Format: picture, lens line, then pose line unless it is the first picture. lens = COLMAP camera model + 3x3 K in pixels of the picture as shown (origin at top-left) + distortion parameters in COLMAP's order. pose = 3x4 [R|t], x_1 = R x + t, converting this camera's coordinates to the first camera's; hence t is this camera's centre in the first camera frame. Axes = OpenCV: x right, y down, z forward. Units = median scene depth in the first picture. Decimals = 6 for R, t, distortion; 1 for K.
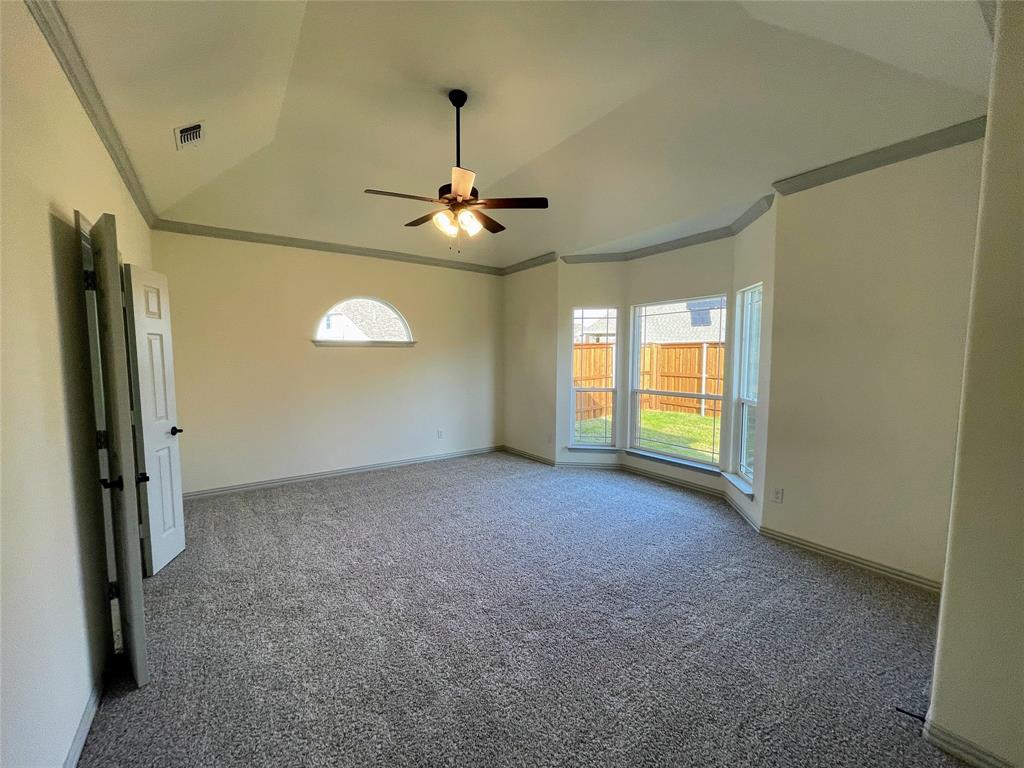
lens RADIAL K [[412.9, 0, 513.7], [0, 412.9, 381.8], [0, 0, 1]] dist [-0.002212, 0.000864]
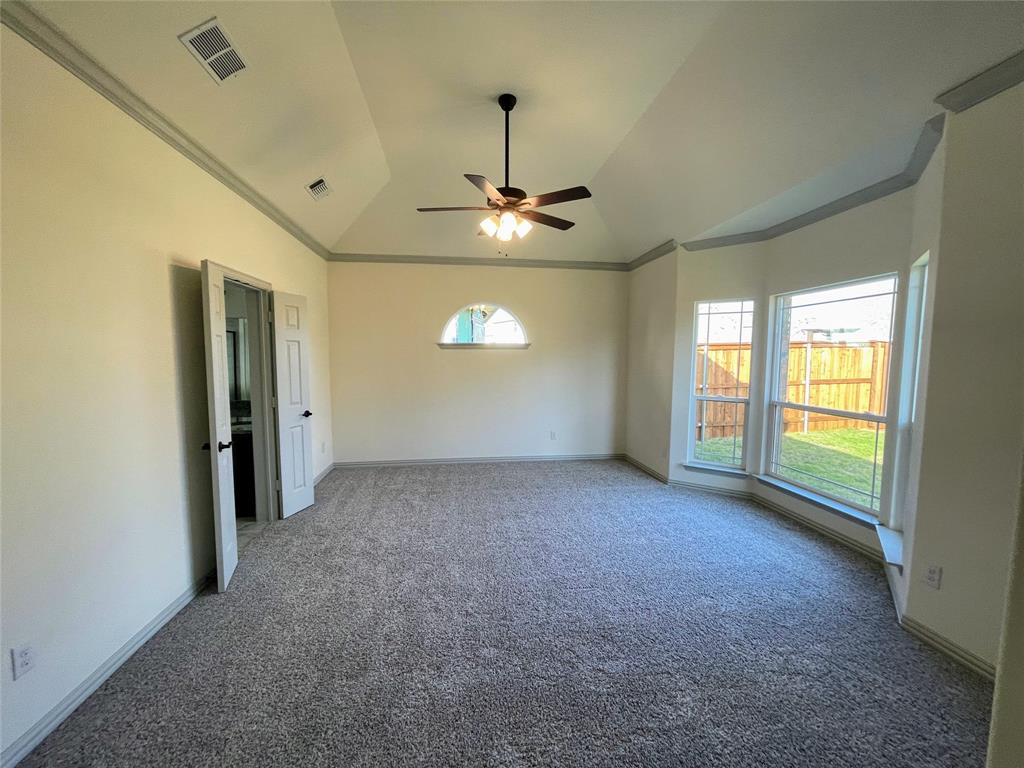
lens RADIAL K [[412.9, 0, 511.7], [0, 412.9, 382.3], [0, 0, 1]] dist [-0.002212, 0.000864]
pose [[0.888830, 0.033283, -0.457027, 0.231476], [-0.032902, 0.999420, 0.008793, -0.009474], [0.457054, 0.007221, 0.889410, 0.076482]]
